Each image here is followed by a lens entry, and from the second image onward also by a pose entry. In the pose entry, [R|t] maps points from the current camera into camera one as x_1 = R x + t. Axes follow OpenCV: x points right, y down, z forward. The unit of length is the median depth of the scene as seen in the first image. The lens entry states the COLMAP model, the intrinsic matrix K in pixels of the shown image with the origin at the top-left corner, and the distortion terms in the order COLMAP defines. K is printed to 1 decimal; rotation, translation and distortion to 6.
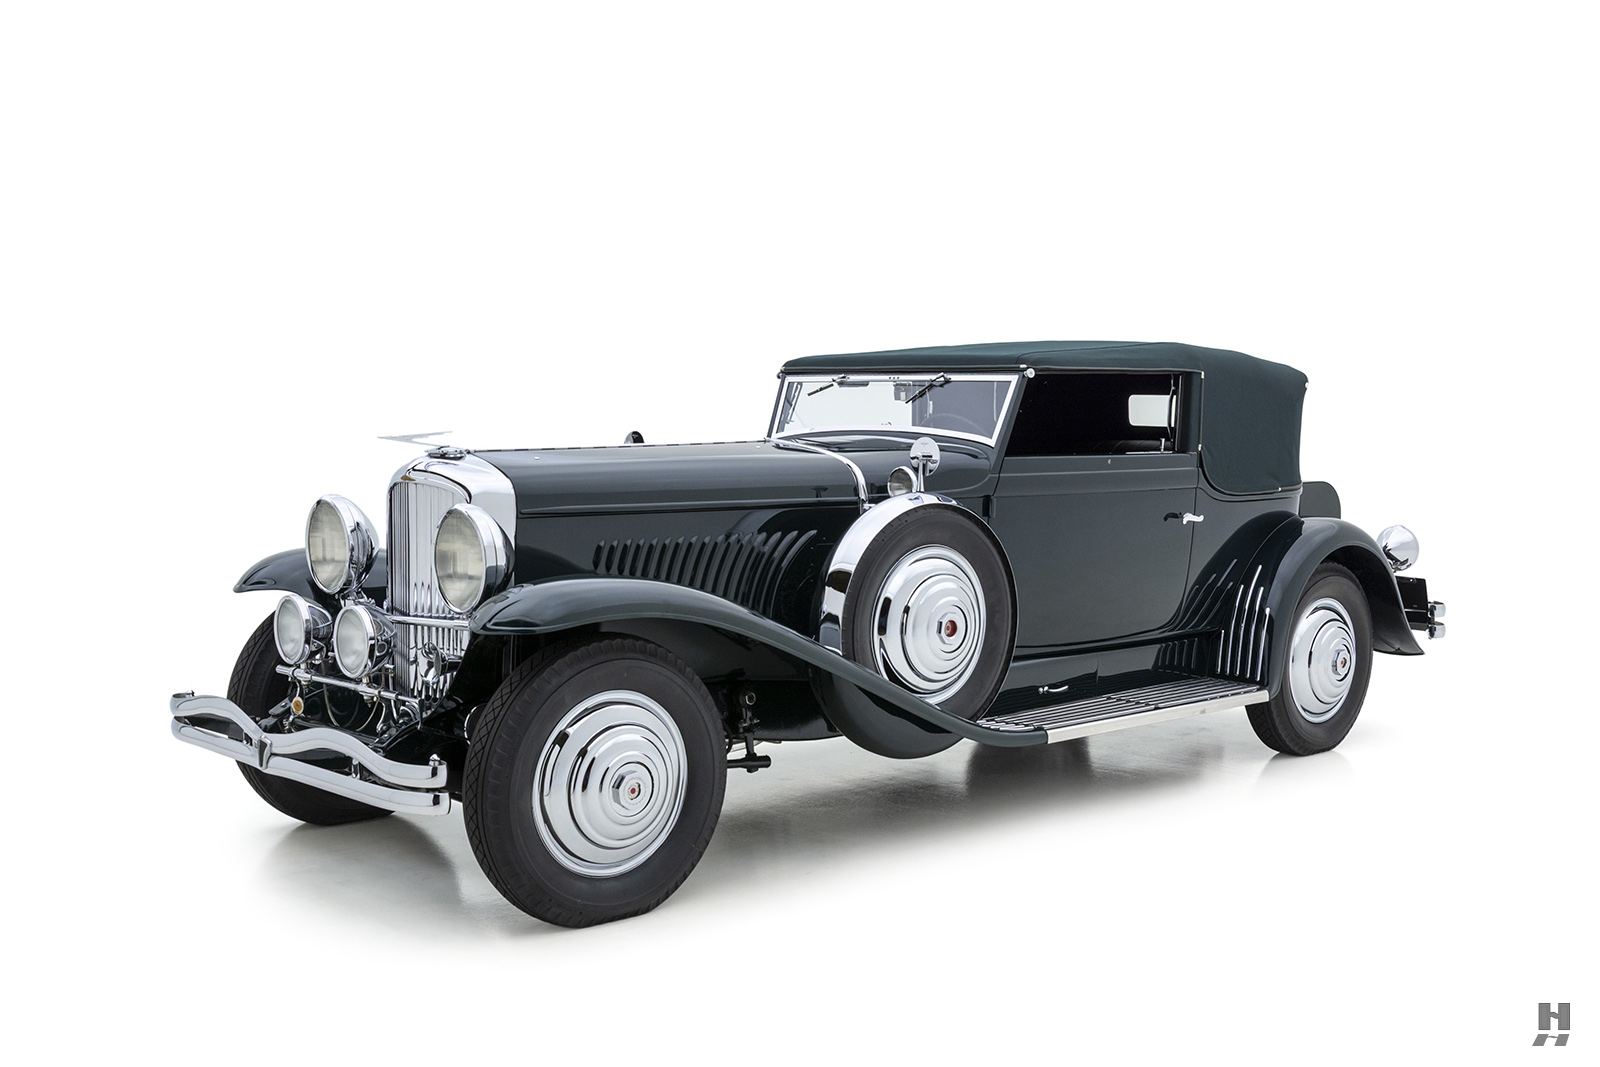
lens RADIAL K [[1767.8, 0, 800.0], [0, 1767.8, 533.5], [0, 0, 1]] dist [-0.005794, -0.001744]
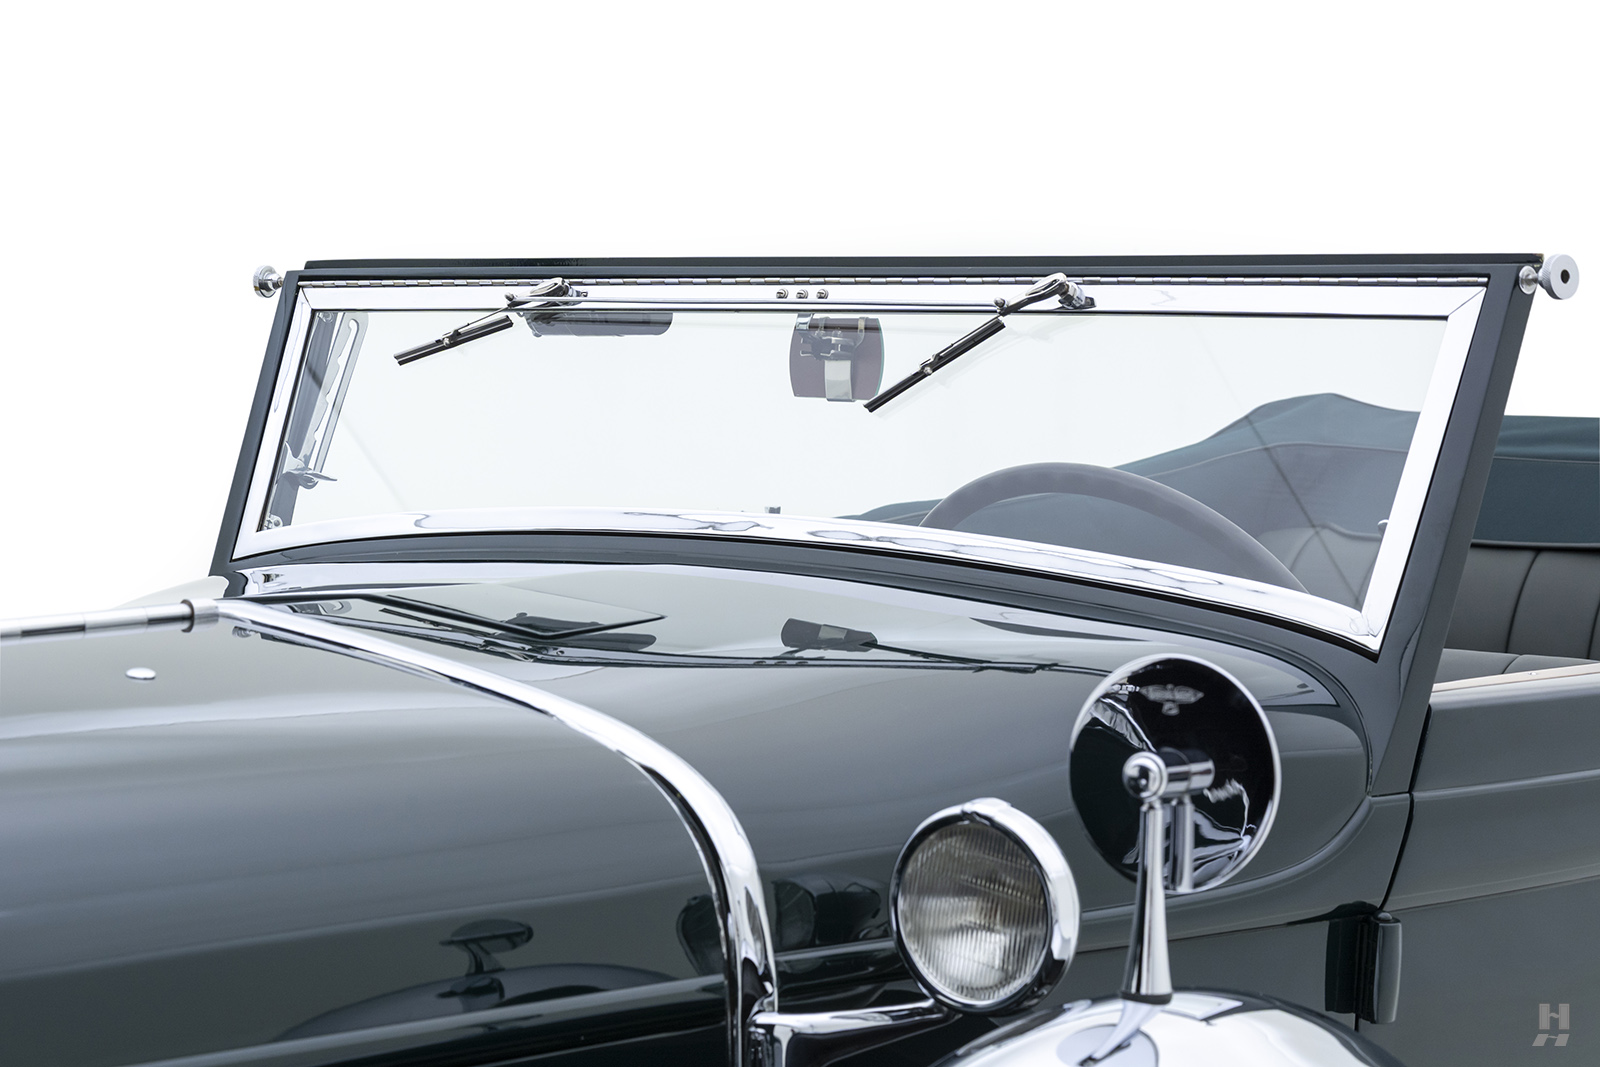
lens RADIAL K [[3119.4, 0, 800.0], [0, 3119.4, 533.5], [0, 0, 1]] dist [-0.027498, -0.031570]
pose [[0.988487, 0.002139, 0.151294, -0.005137], [0.000261, 0.999874, -0.015845, -0.051584], [-0.151308, 0.015702, 0.988362, 0.607349]]
